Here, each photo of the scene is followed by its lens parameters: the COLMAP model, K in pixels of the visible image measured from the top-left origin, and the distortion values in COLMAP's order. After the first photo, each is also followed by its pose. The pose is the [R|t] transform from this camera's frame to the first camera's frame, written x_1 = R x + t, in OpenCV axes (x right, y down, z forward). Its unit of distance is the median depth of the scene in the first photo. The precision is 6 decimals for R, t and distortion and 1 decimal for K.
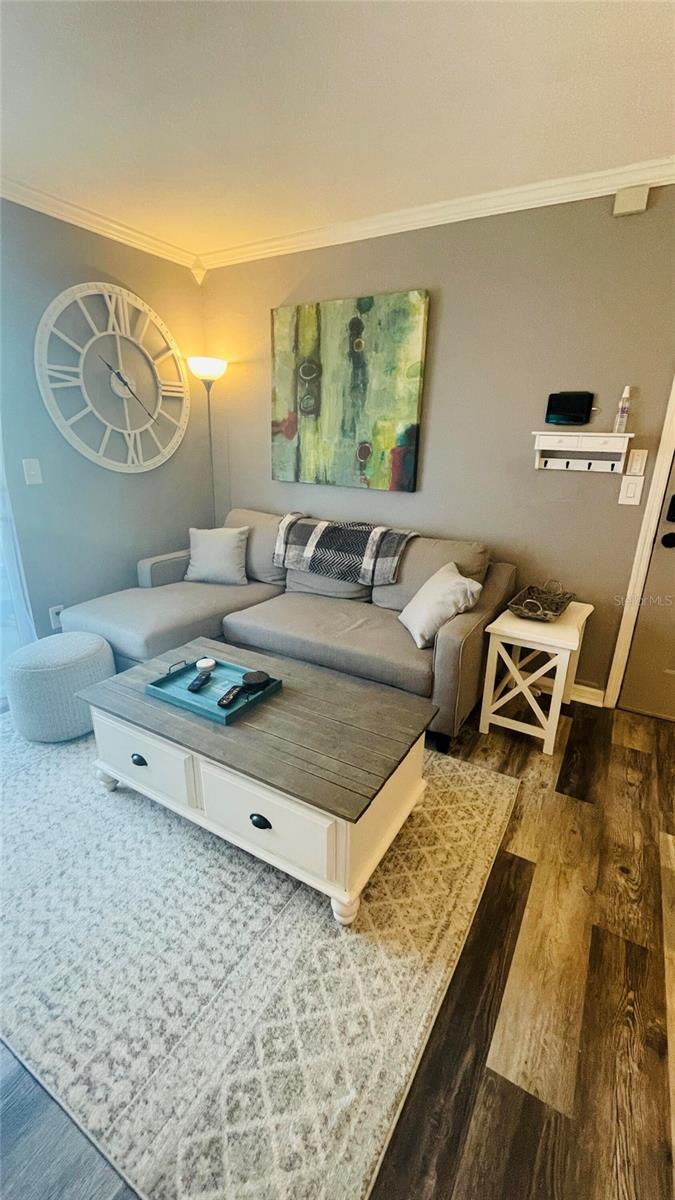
lens RADIAL K [[486.4, 0, 338.6], [0, 486.4, 601.4], [0, 0, 1]] dist [-0.000597, -0.001006]
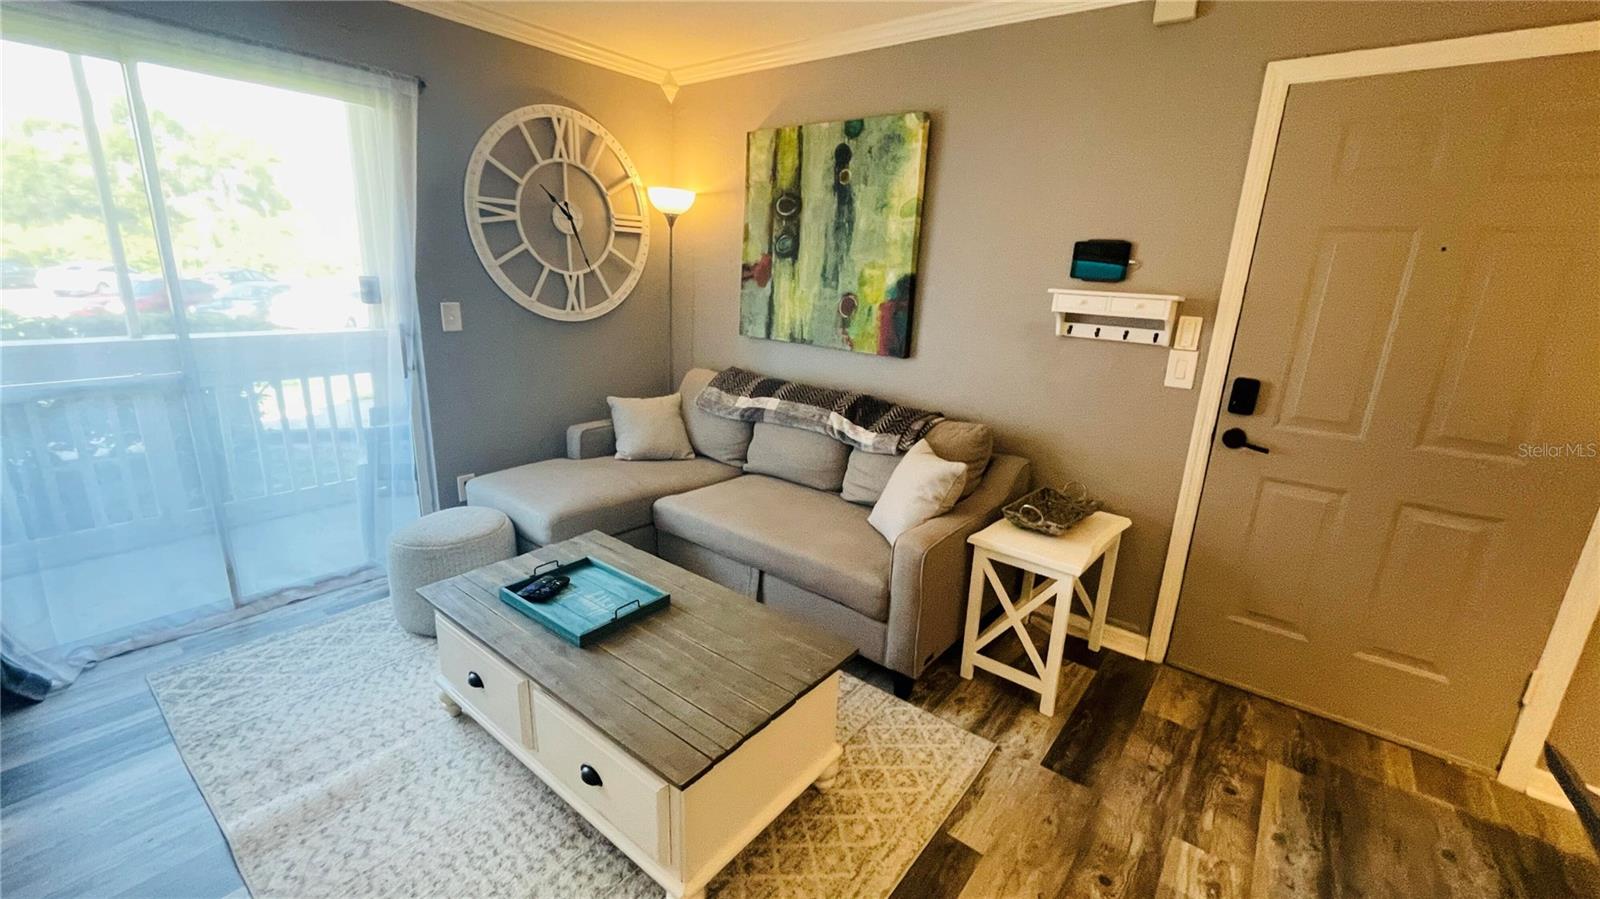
lens RADIAL K [[648.5, 0, 800.7], [0, 648.5, 447.4], [0, 0, 1]] dist [-0.000597, -0.001006]
pose [[0.990716, 0.058451, -0.122741, 0.138475], [-0.066777, 0.995658, -0.064850, -0.003516], [0.118418, 0.072445, 0.990318, -0.047558]]
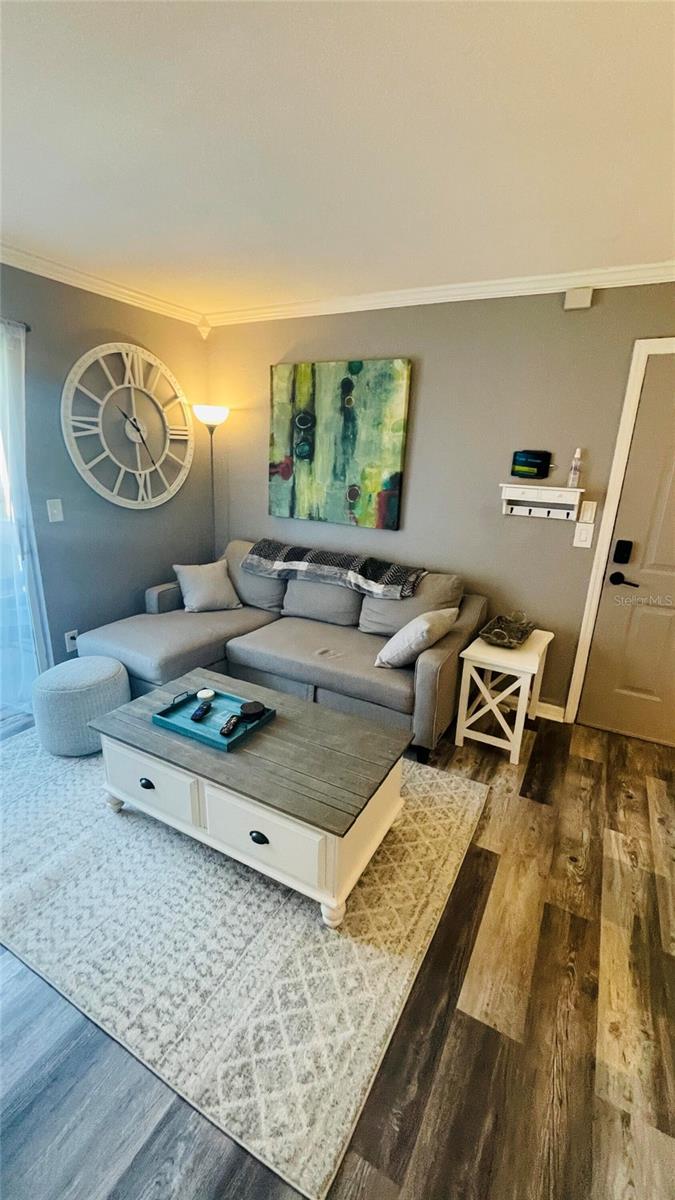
lens RADIAL K [[486.4, 0, 338.3], [0, 486.4, 602.8], [0, 0, 1]] dist [-0.000597, -0.001006]
pose [[0.999320, 0.005134, 0.036502, -0.024996], [-0.004078, 0.999572, -0.028954, -0.027921], [-0.036635, 0.028786, 0.998914, -0.126813]]
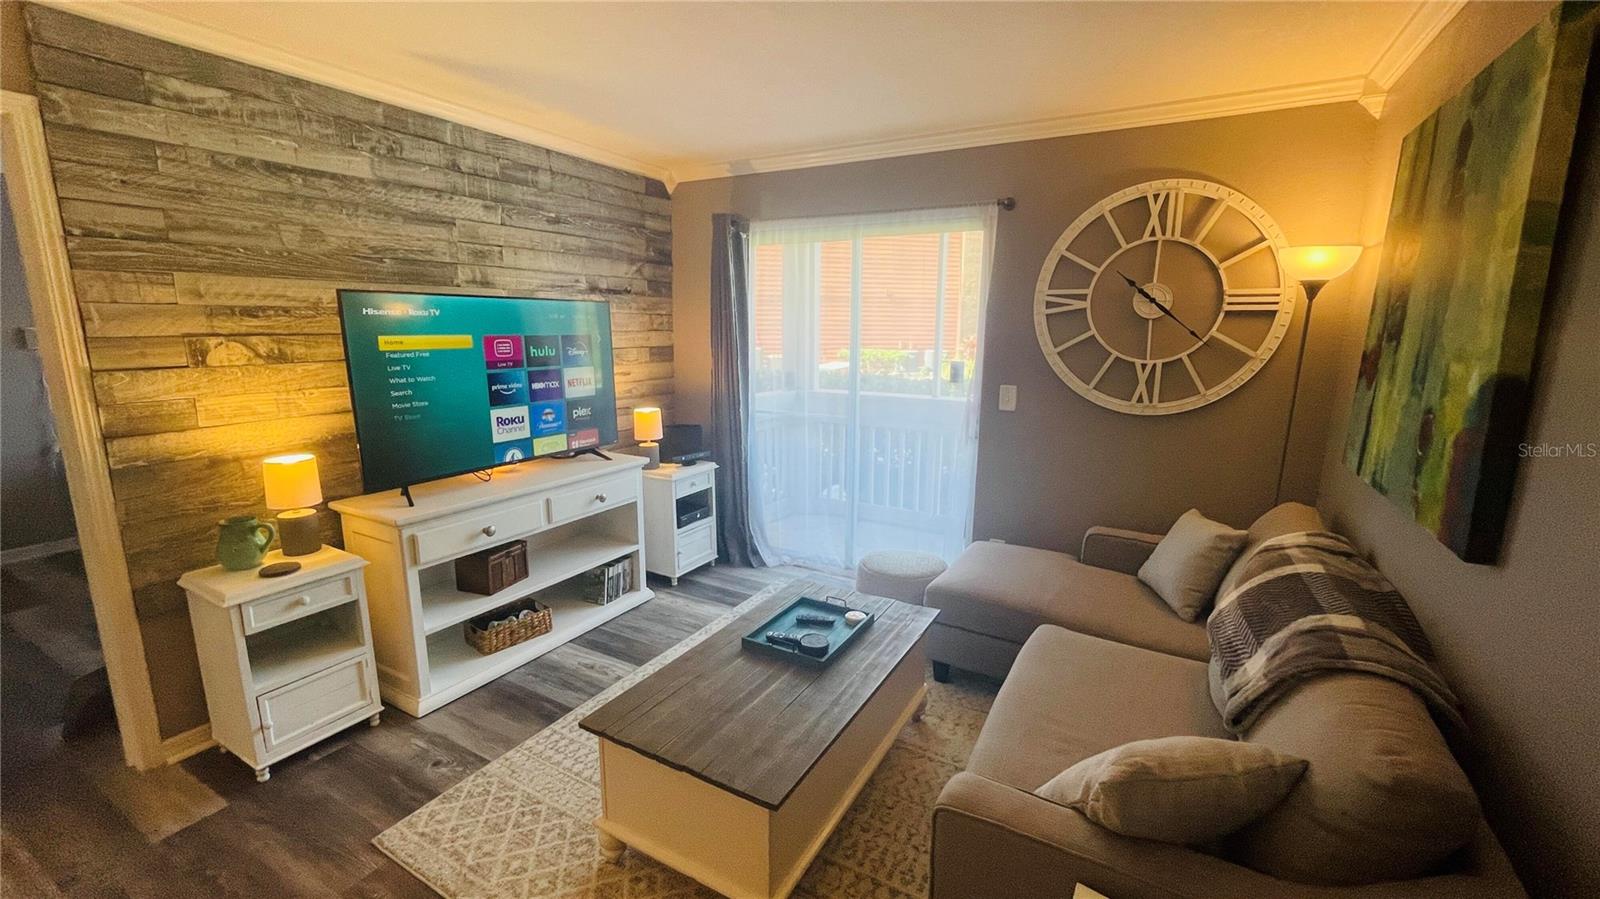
lens RADIAL K [[648.5, 0, 803.8], [0, 648.5, 446.7], [0, 0, 1]] dist [-0.000597, -0.001006]
pose [[0.022955, 0.168674, -0.985405, 0.651838], [-0.333963, 0.930336, 0.151469, -0.239909], [0.942307, 0.325612, 0.077687, 0.559215]]
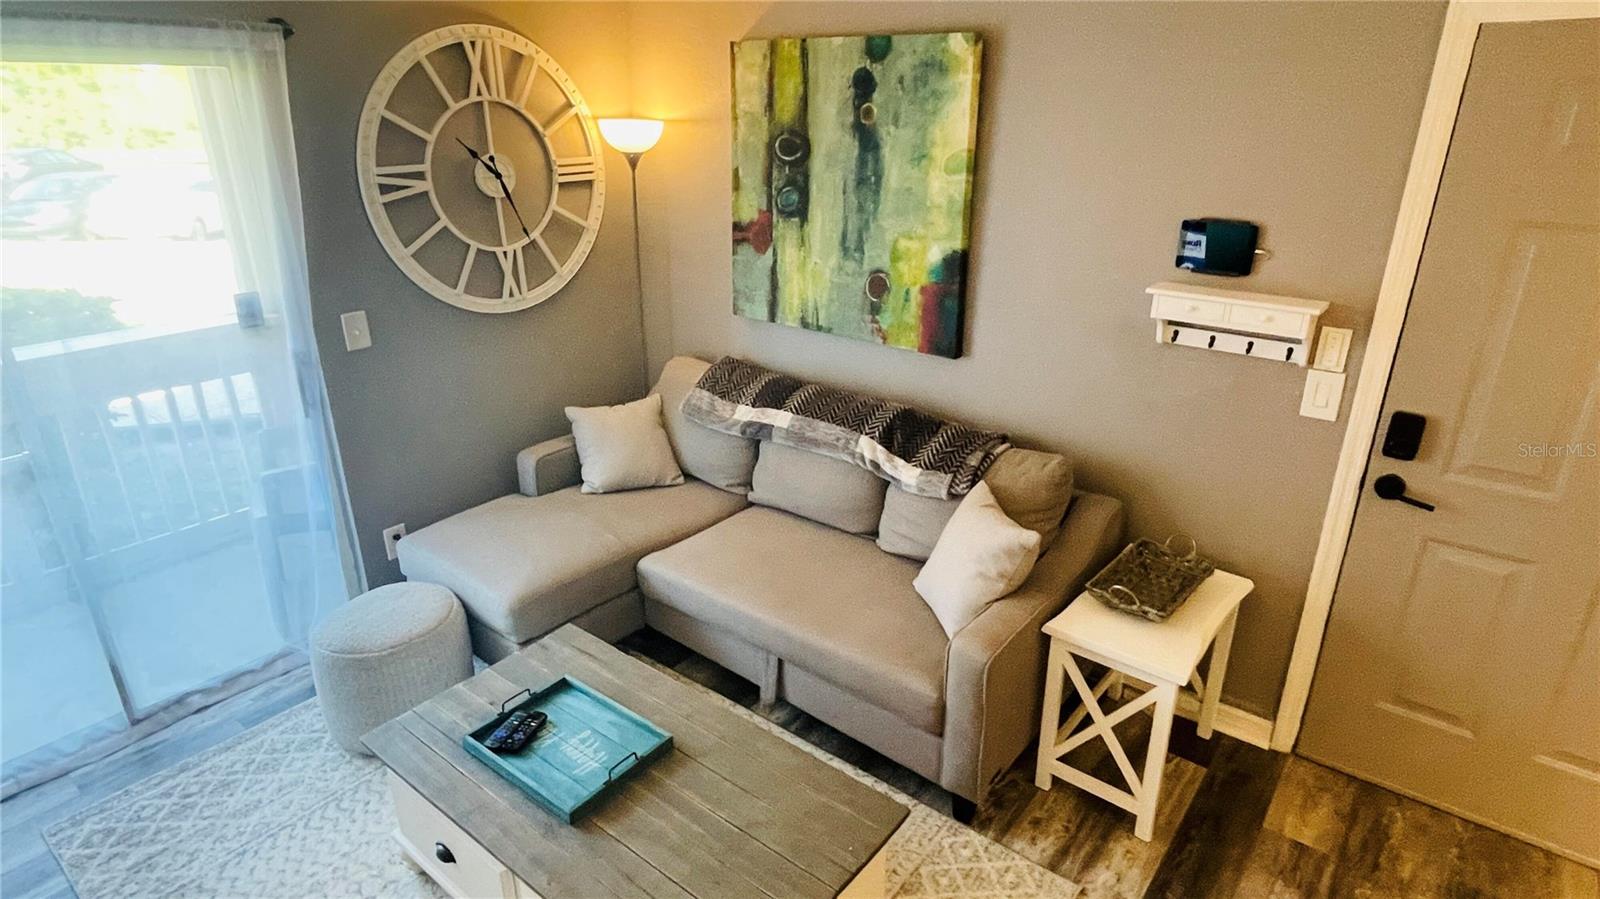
lens RADIAL K [[871.5, 0, 799.8], [0, 871.5, 446.0], [0, 0, 1]] dist [0.002331, -0.003890]
pose [[0.990315, 0.031201, -0.135289, 0.125633], [-0.024818, 0.998509, 0.048619, -0.186859], [0.136605, -0.044791, 0.989613, -0.087197]]
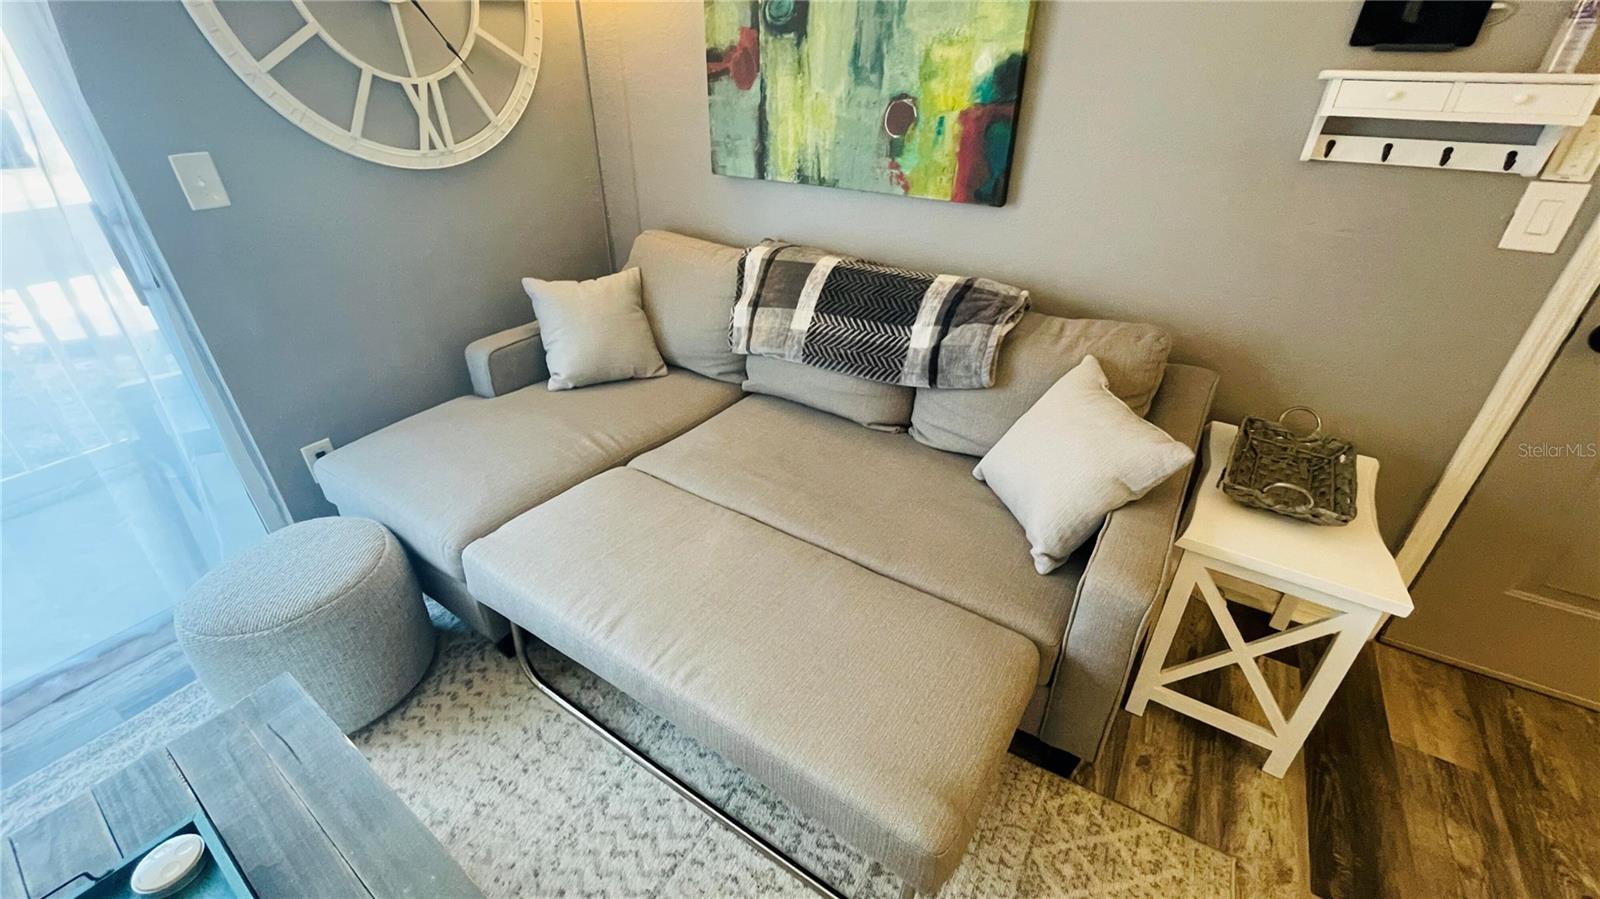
lens RADIAL K [[648.5, 0, 801.2], [0, 648.5, 446.9], [0, 0, 1]] dist [-0.000597, -0.001006]
pose [[0.999619, -0.003140, -0.027421, -0.032481], [0.008690, 0.978784, 0.204711, -0.140224], [0.026197, -0.204872, 0.978438, 0.354397]]
